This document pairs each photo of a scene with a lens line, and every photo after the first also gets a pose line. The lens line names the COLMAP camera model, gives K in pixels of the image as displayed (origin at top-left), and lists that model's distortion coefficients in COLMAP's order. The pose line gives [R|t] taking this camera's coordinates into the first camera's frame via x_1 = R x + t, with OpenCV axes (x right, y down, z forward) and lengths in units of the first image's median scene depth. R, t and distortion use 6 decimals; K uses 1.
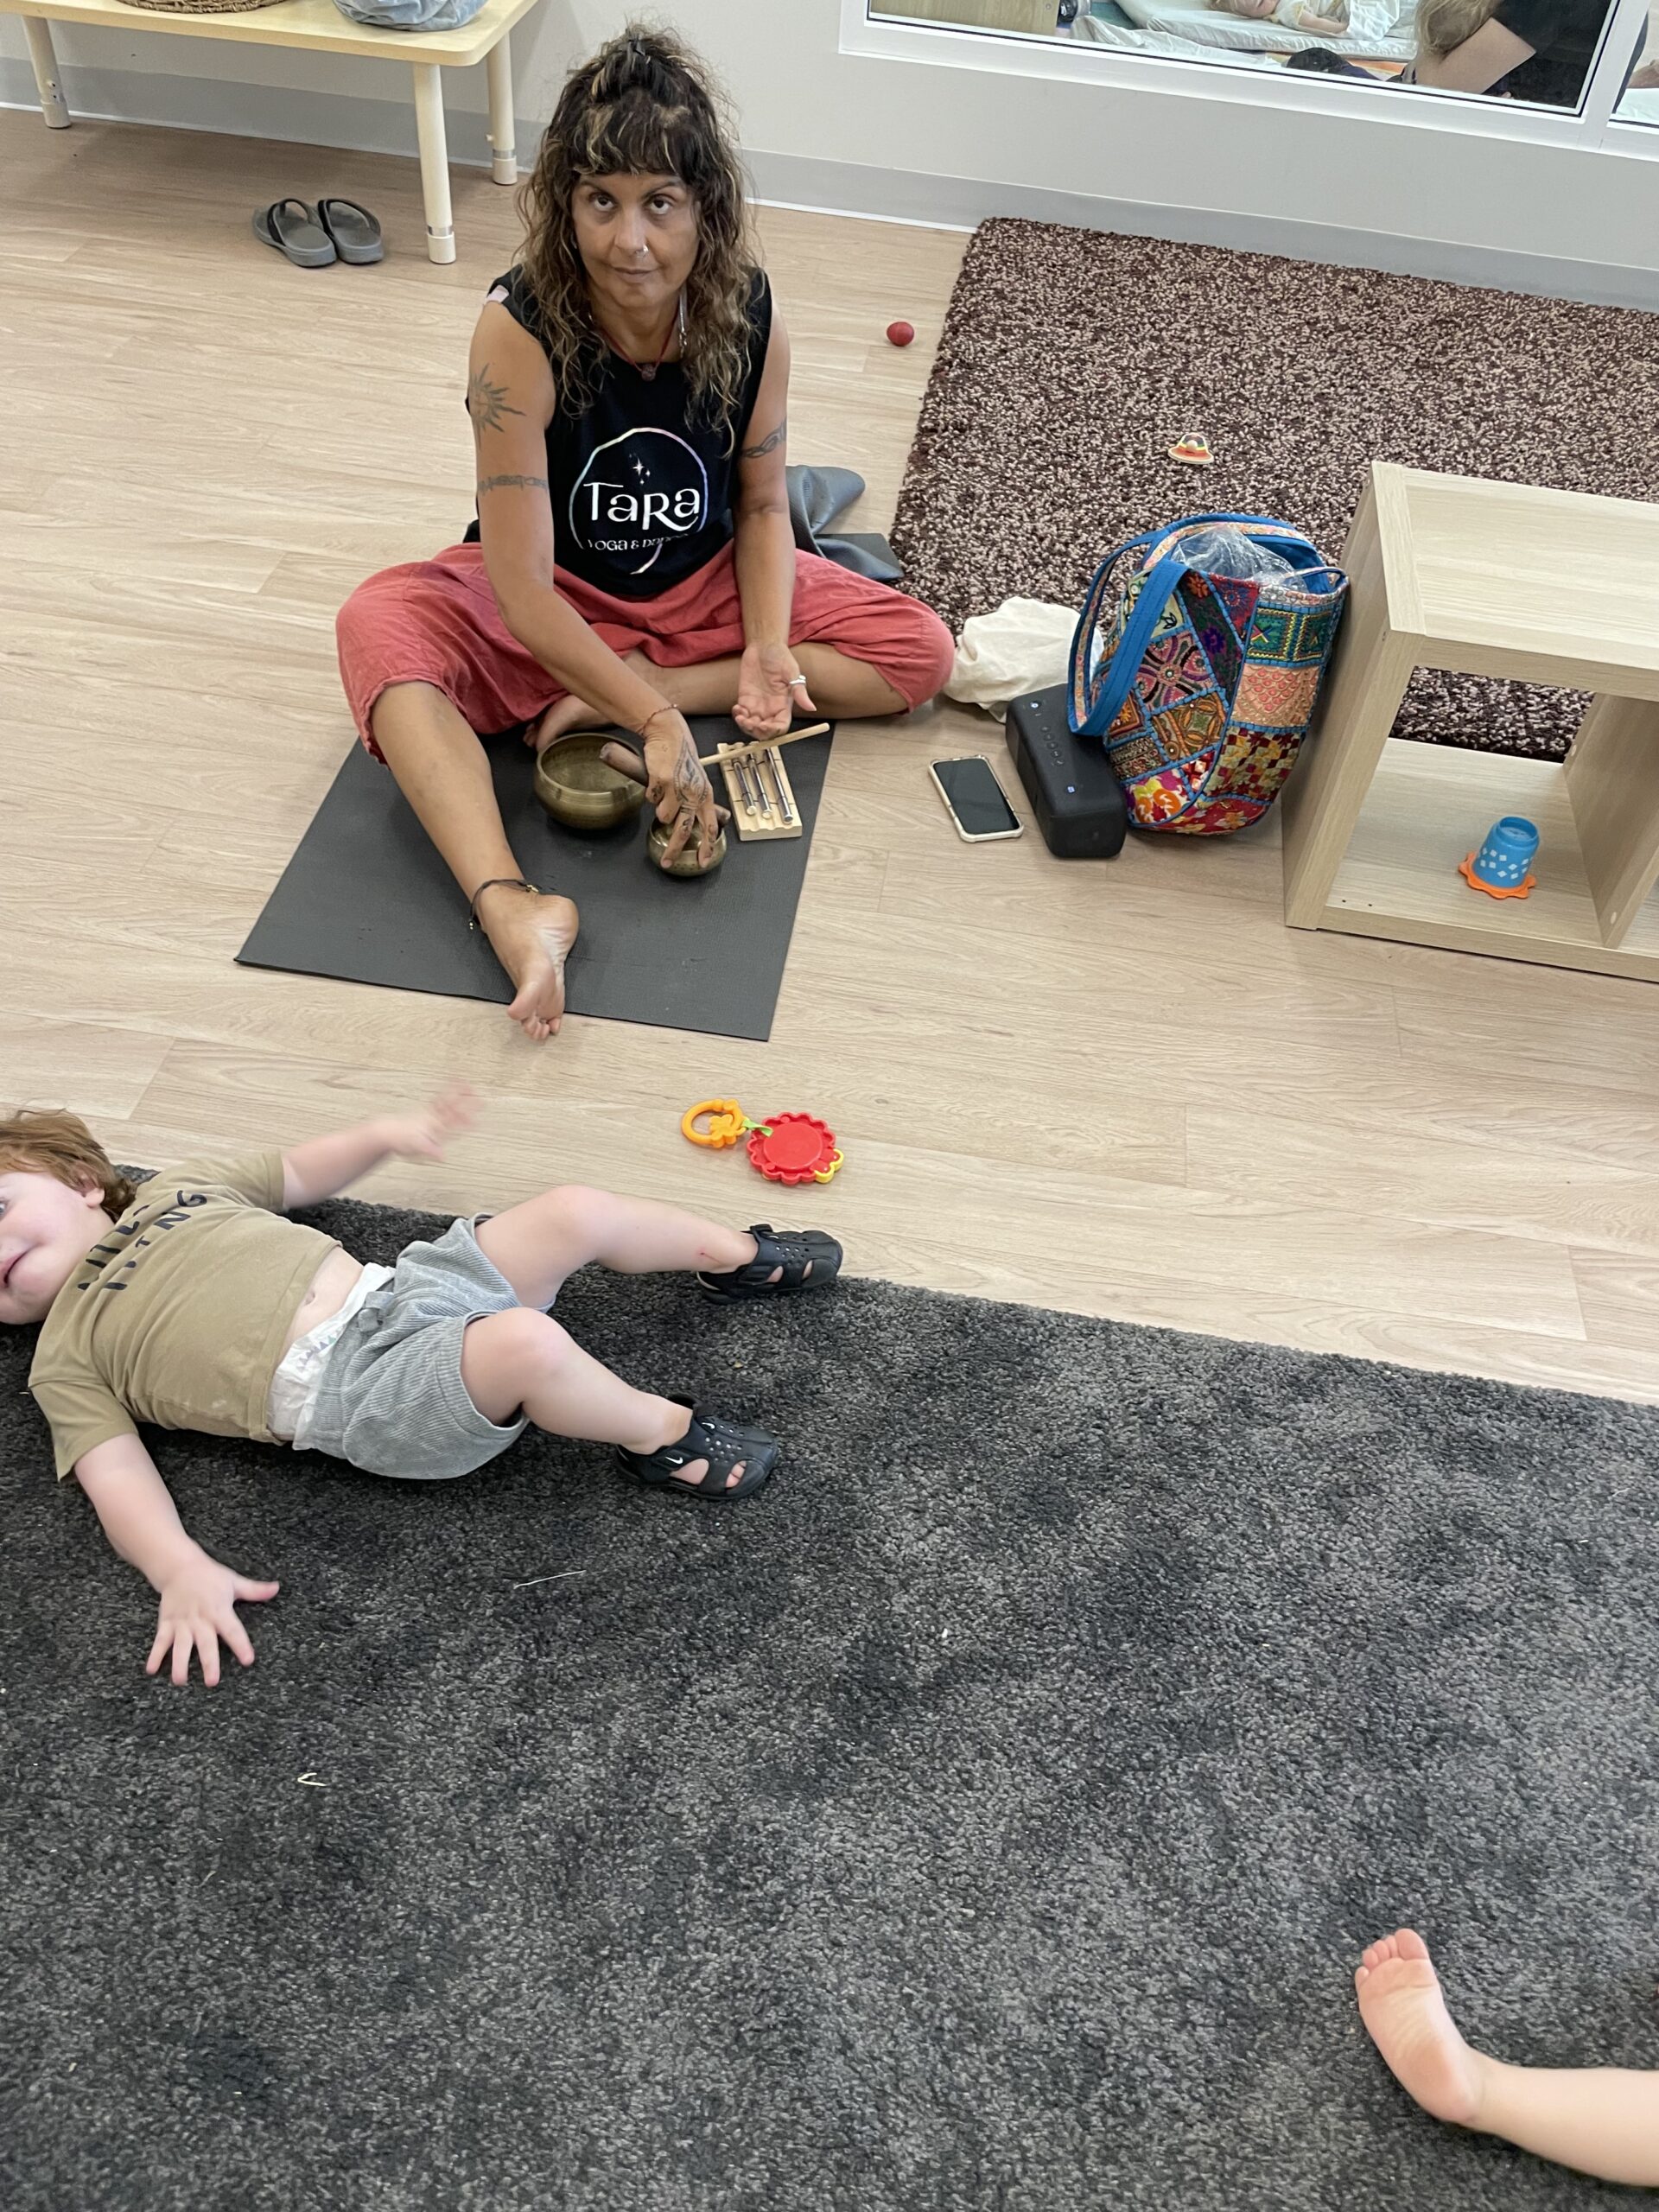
lens RADIAL K [[1691.9, 0, 866.4], [0, 1691.9, 1099.4], [0, 0, 1]] dist [0.057308, -0.073868]
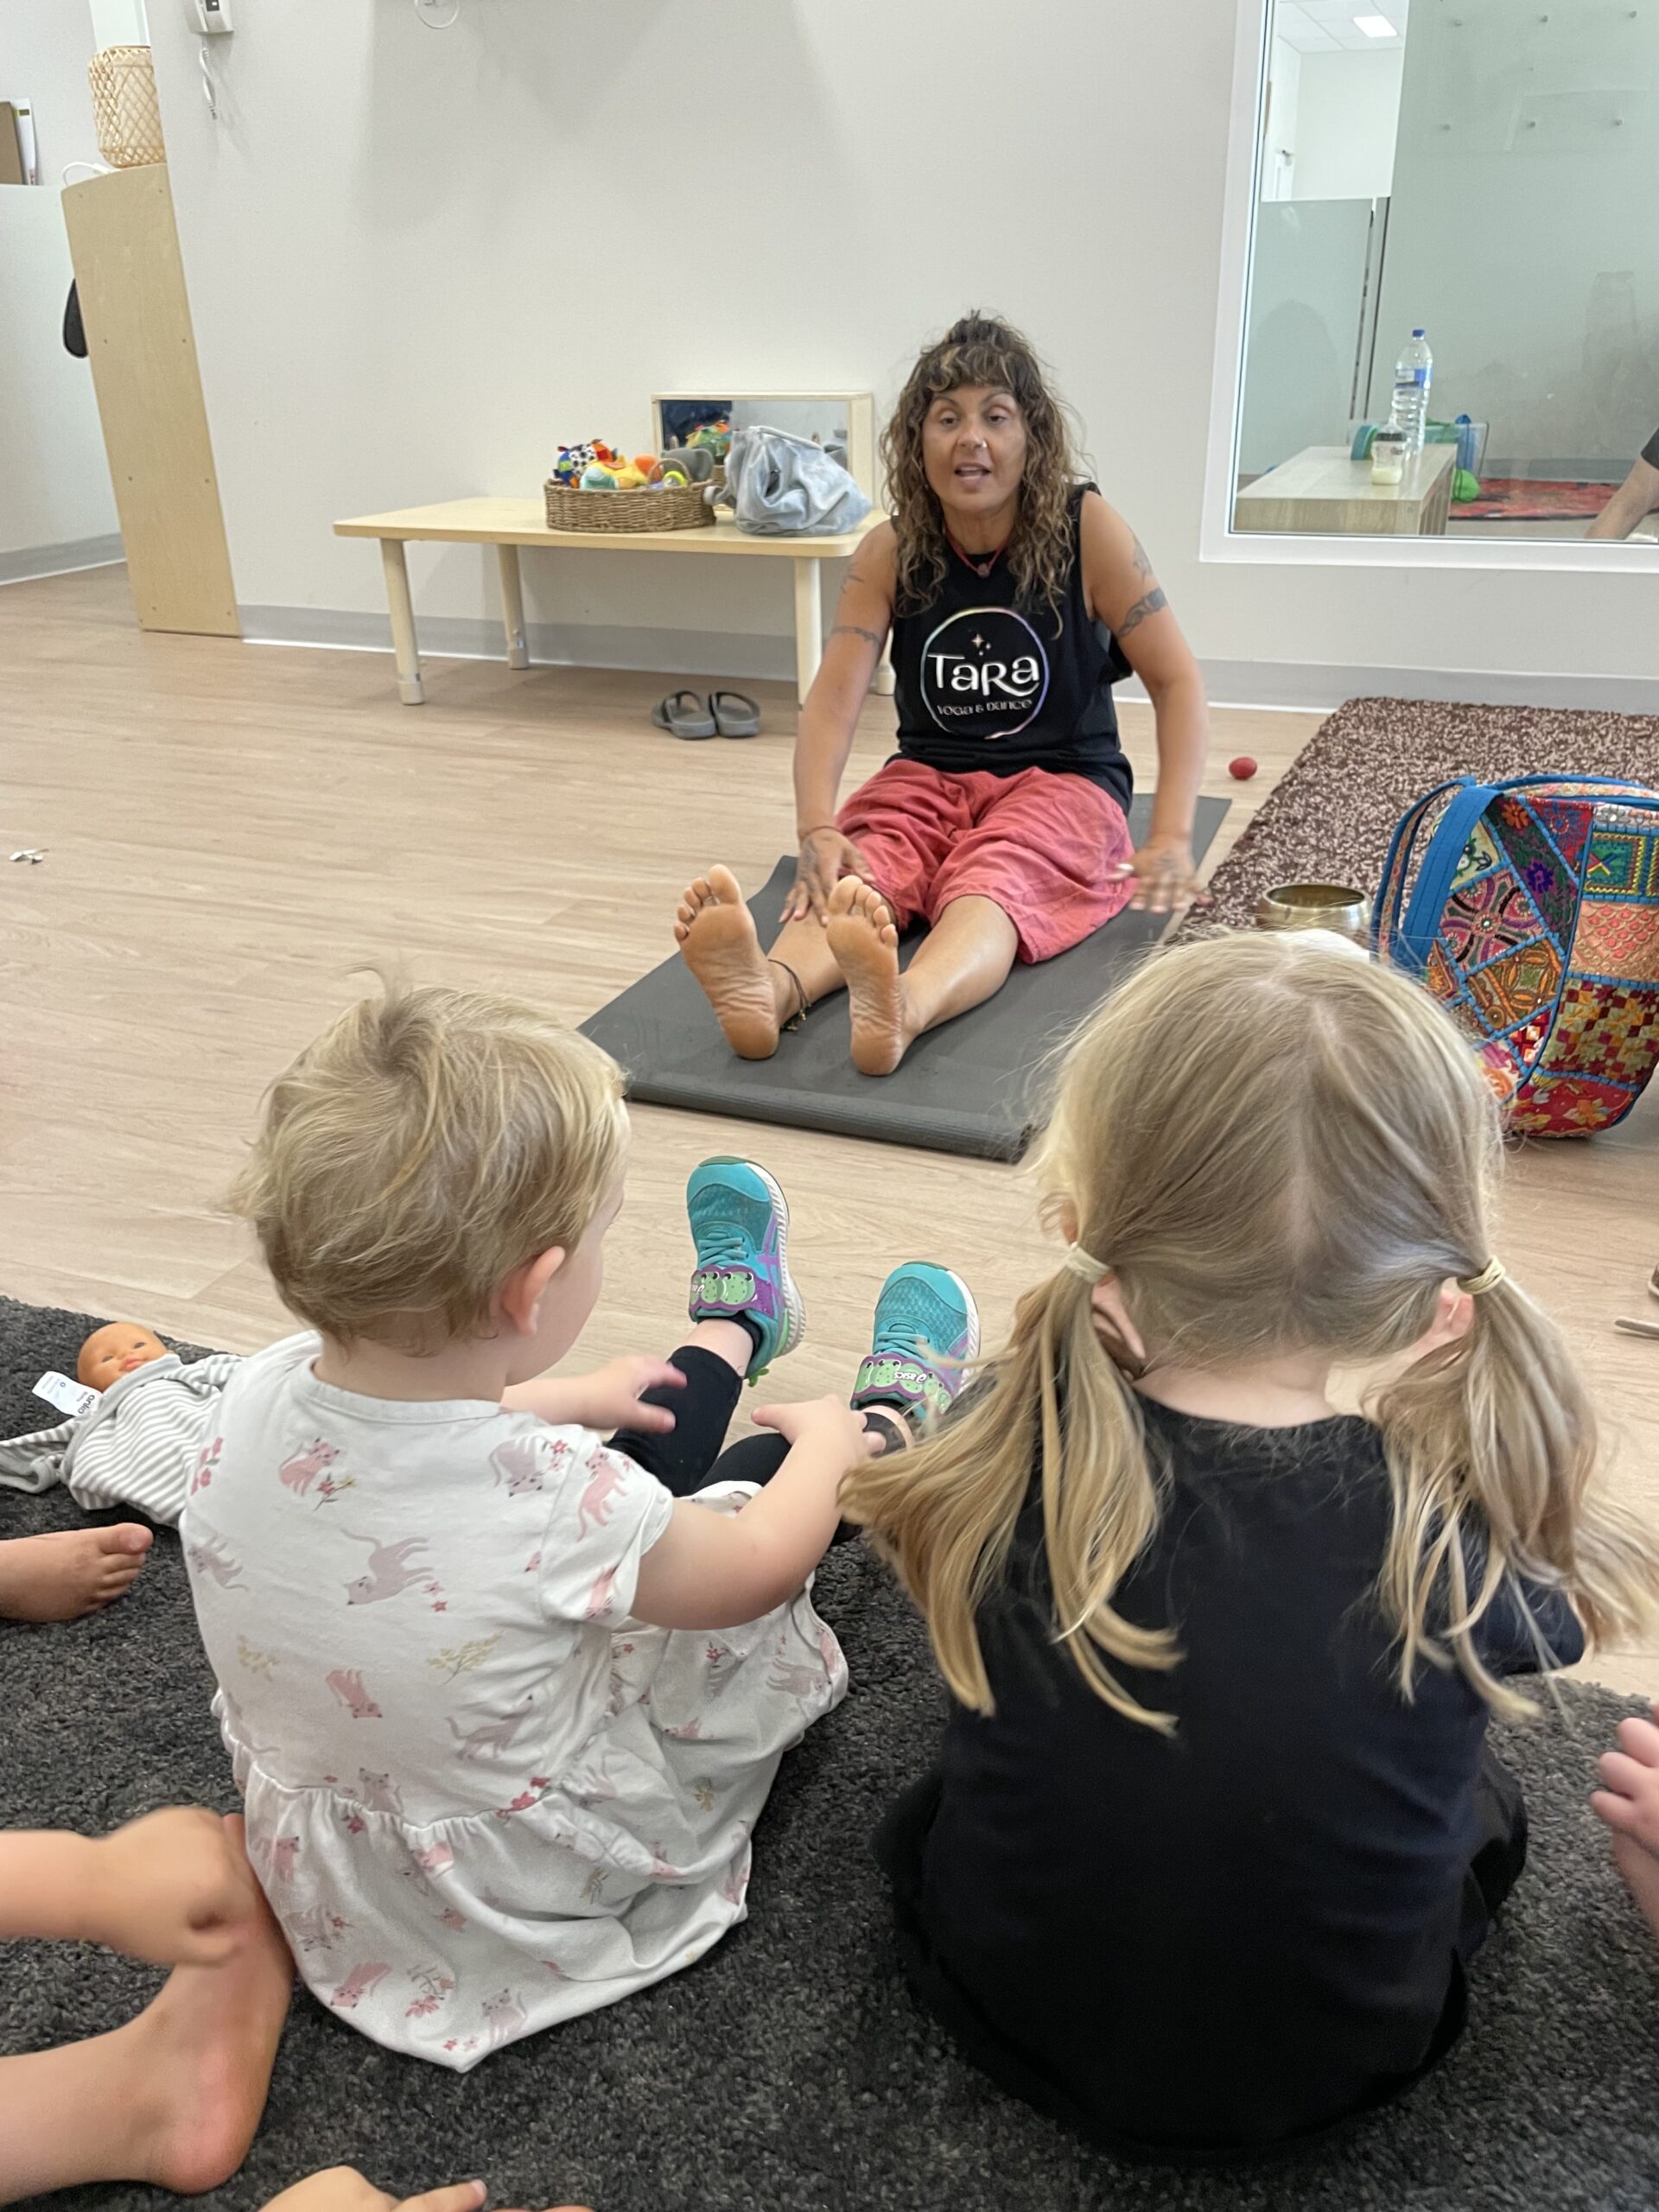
lens RADIAL K [[1691.9, 0, 862.9], [0, 1691.9, 1093.3], [0, 0, 1]] dist [0.057308, -0.073868]
pose [[0.965207, 0.010784, -0.261264, 0.102445], [-0.107434, 0.927278, -0.358628, 0.154612], [0.238397, 0.374219, 0.896174, 0.216965]]
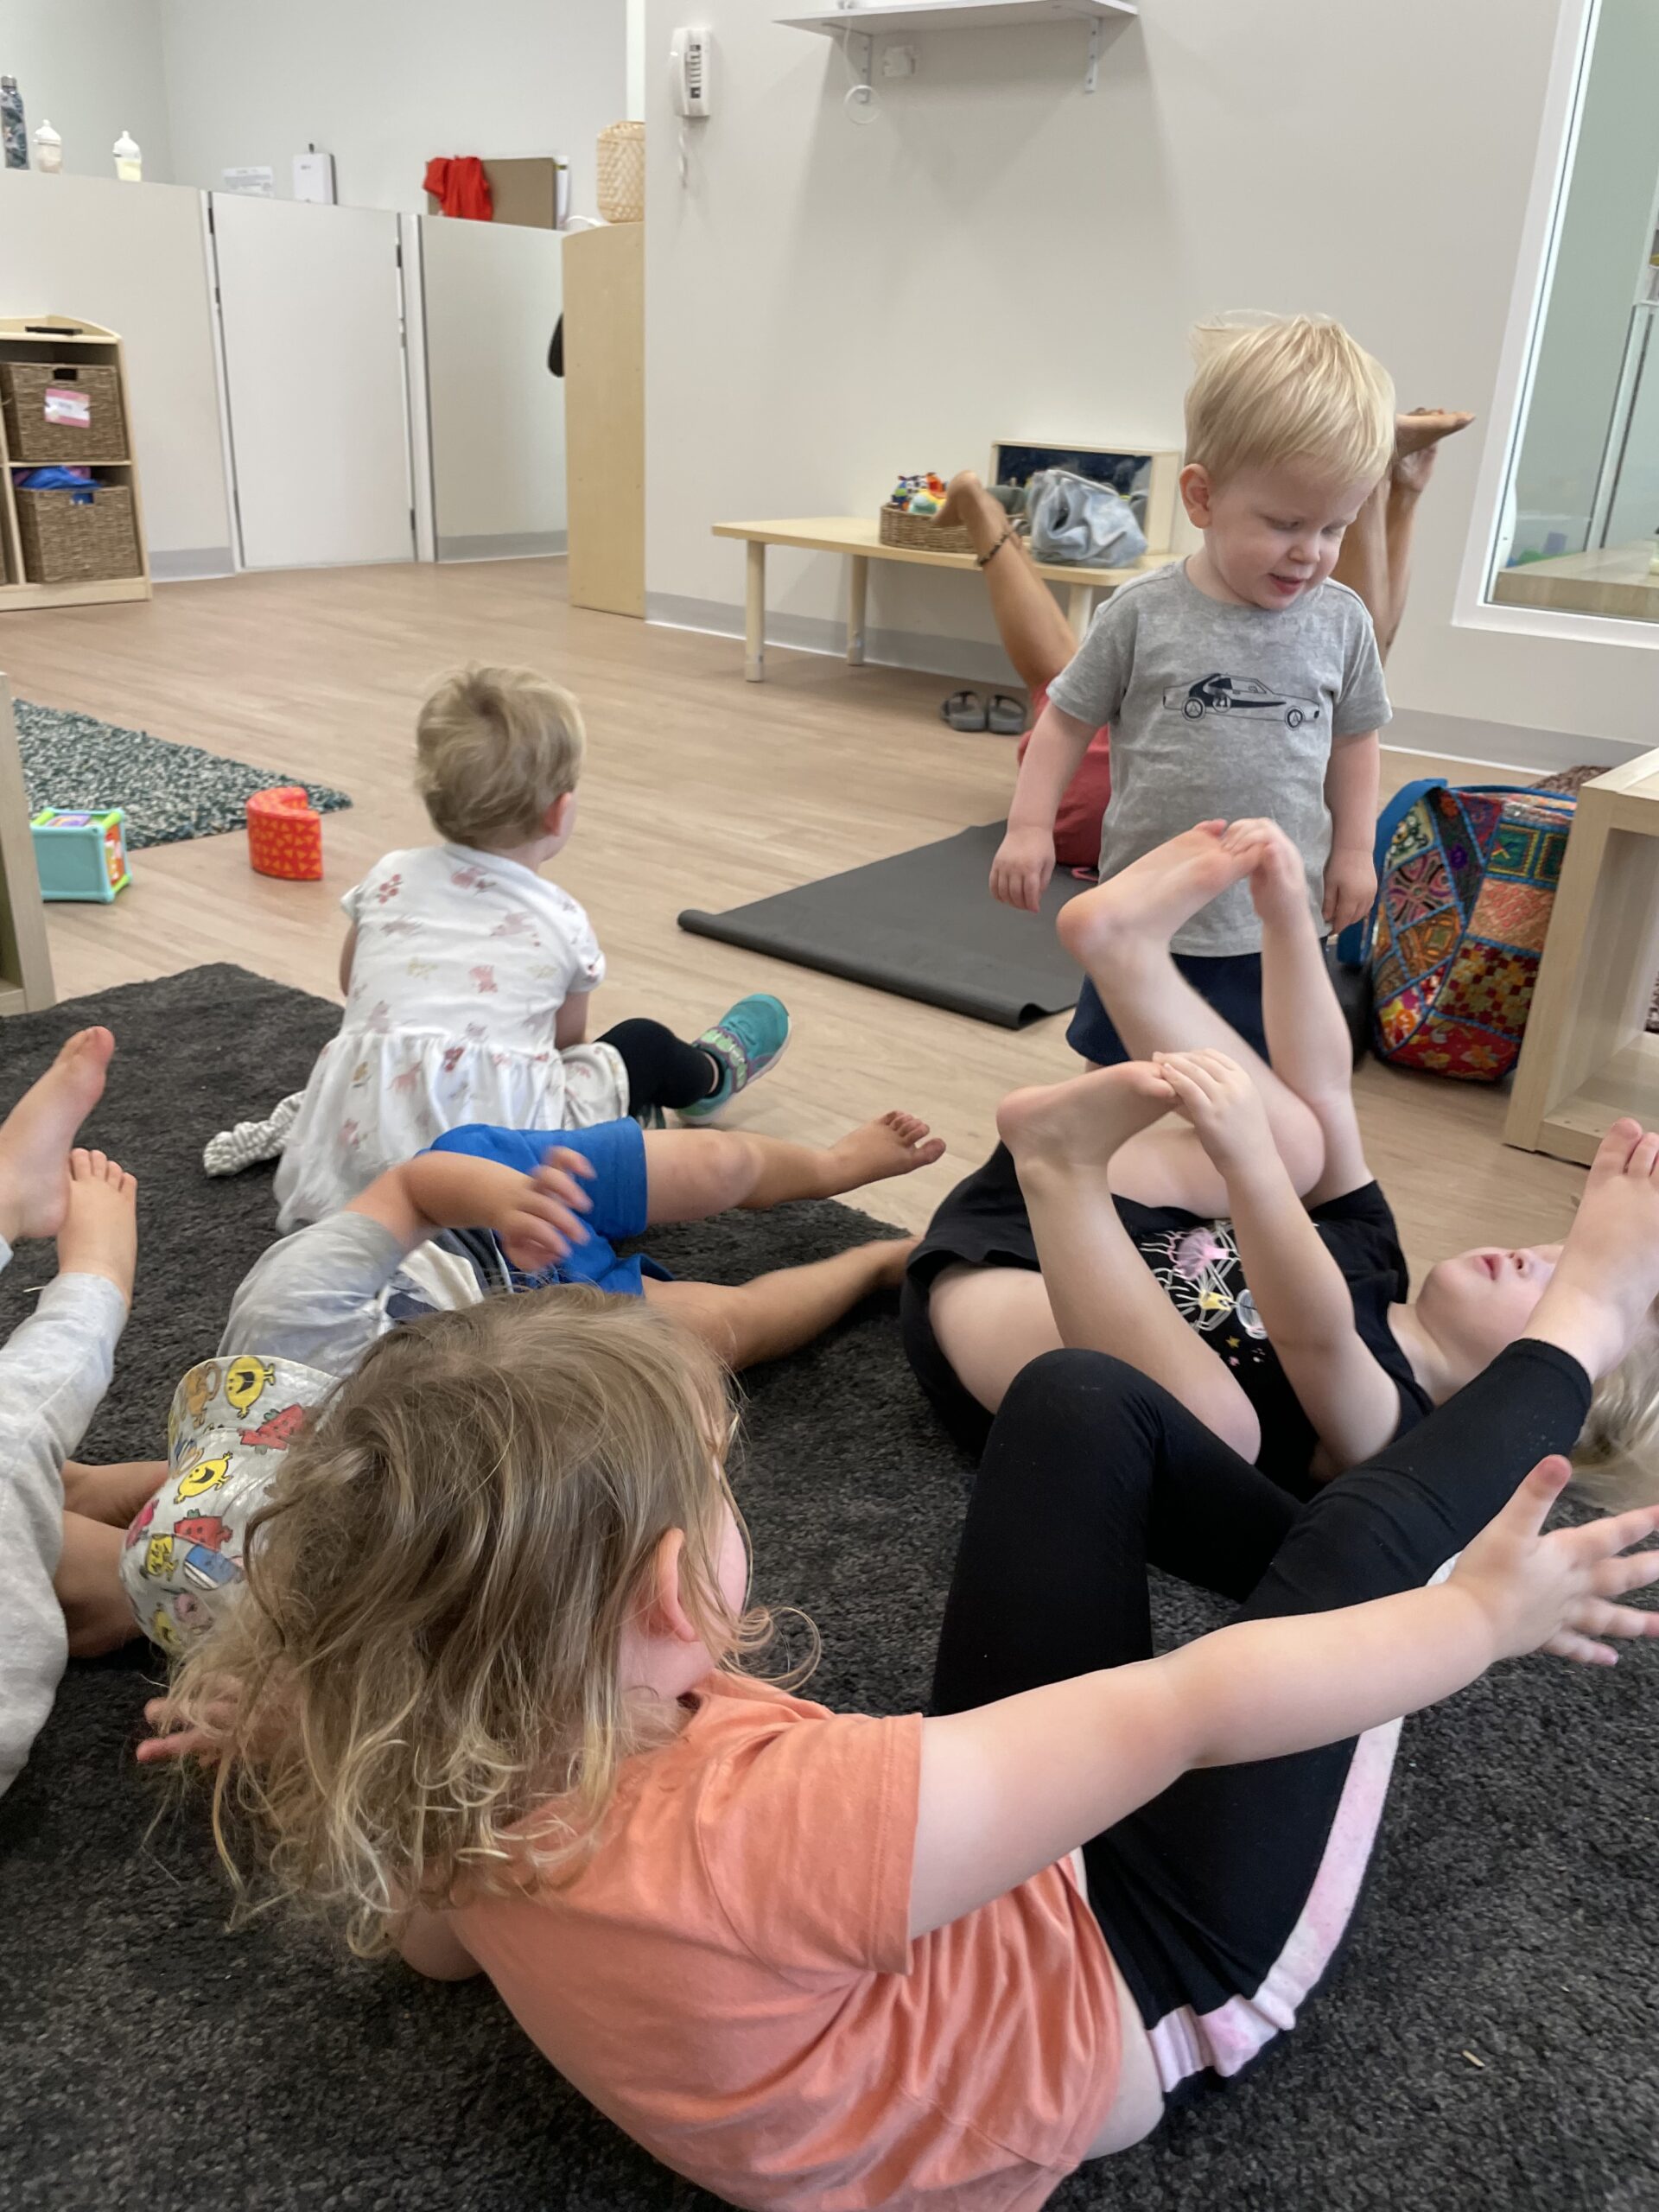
lens RADIAL K [[1691.9, 0, 869.5], [0, 1691.9, 1122.3], [0, 0, 1]] dist [0.057308, -0.073868]
pose [[0.867571, 0.159767, -0.470952, 0.395783], [-0.337748, 0.884384, -0.322167, 0.313205], [0.365030, 0.438566, 0.821226, 0.098335]]
